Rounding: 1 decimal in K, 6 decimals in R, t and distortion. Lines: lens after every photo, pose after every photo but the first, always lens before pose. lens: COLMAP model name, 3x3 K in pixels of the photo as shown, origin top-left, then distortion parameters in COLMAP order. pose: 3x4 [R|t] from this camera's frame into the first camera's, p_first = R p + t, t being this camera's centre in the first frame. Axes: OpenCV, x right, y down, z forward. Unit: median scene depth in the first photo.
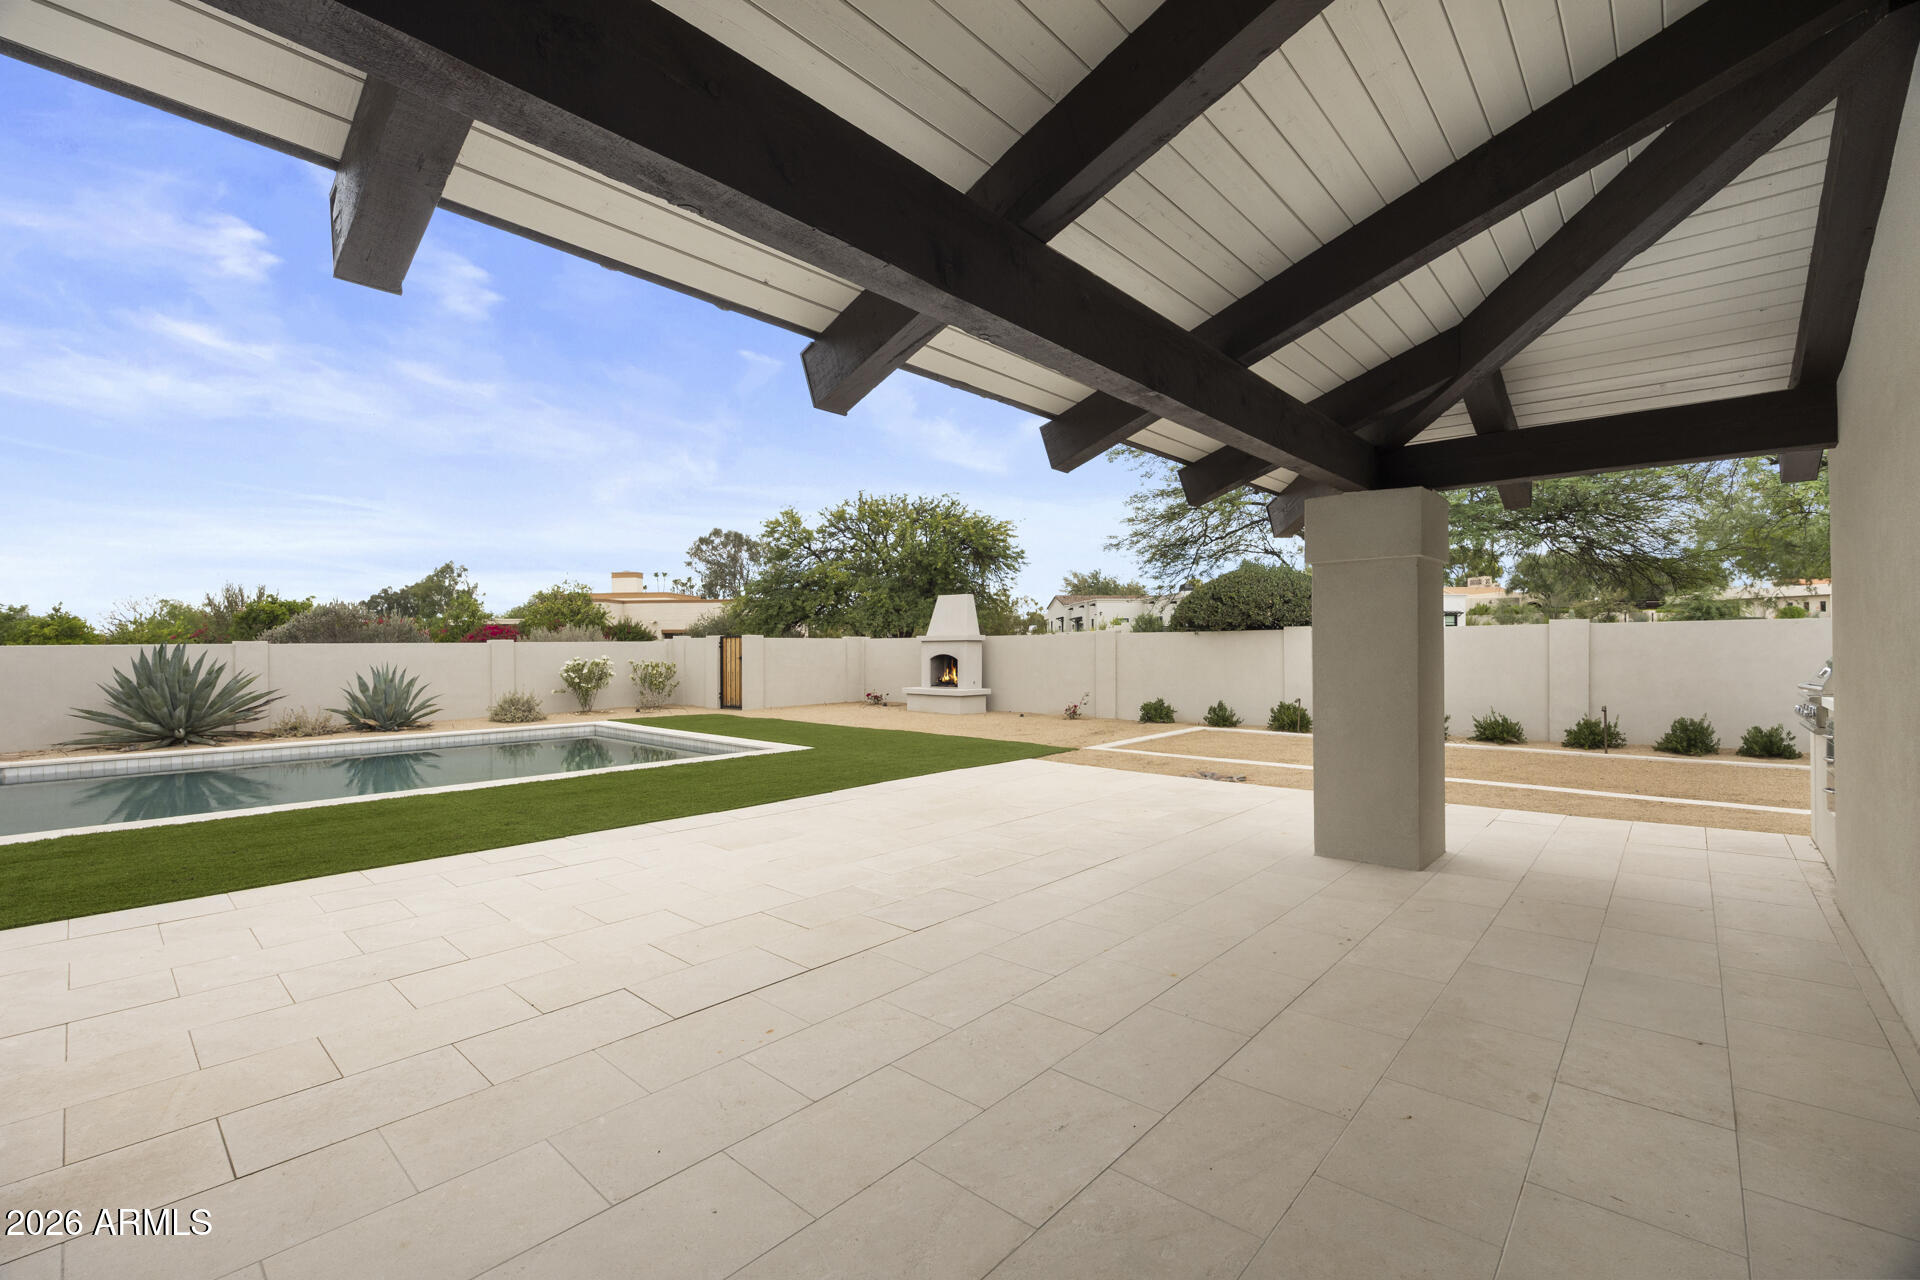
lens RADIAL K [[846.6, 0, 960.0], [0, 846.6, 640.0], [0, 0, 1]] dist [-0.027486, -0.000079]
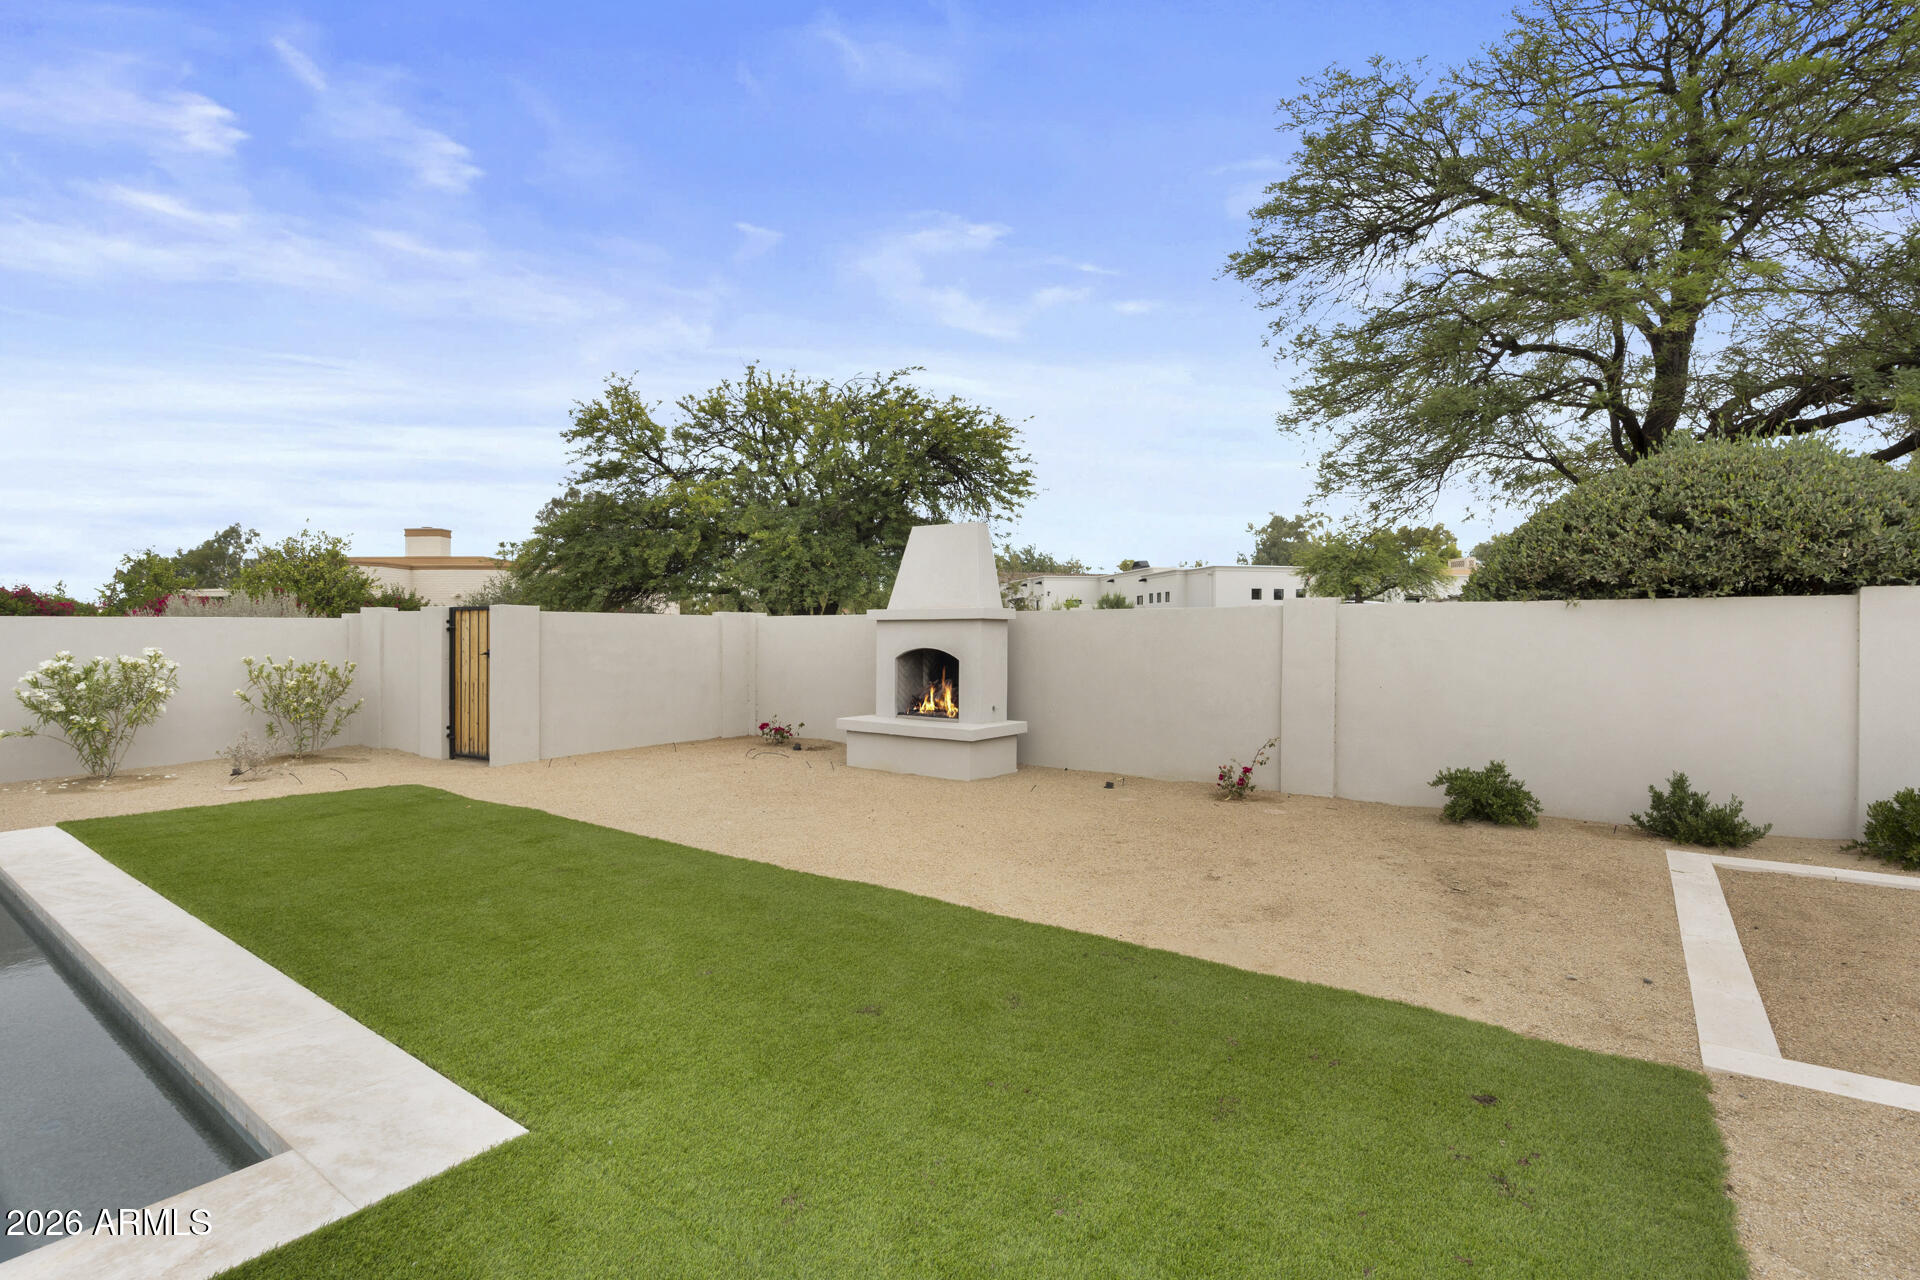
lens RADIAL K [[952.4, 0, 960.0], [0, 952.4, 640.0], [0, 0, 1]] dist [-0.039170, 0.000294]
pose [[0.994876, 0.005987, 0.100928, -0.042123], [-0.007435, 0.999875, 0.013979, 0.003615], [-0.100831, -0.014658, 0.994796, 0.363694]]
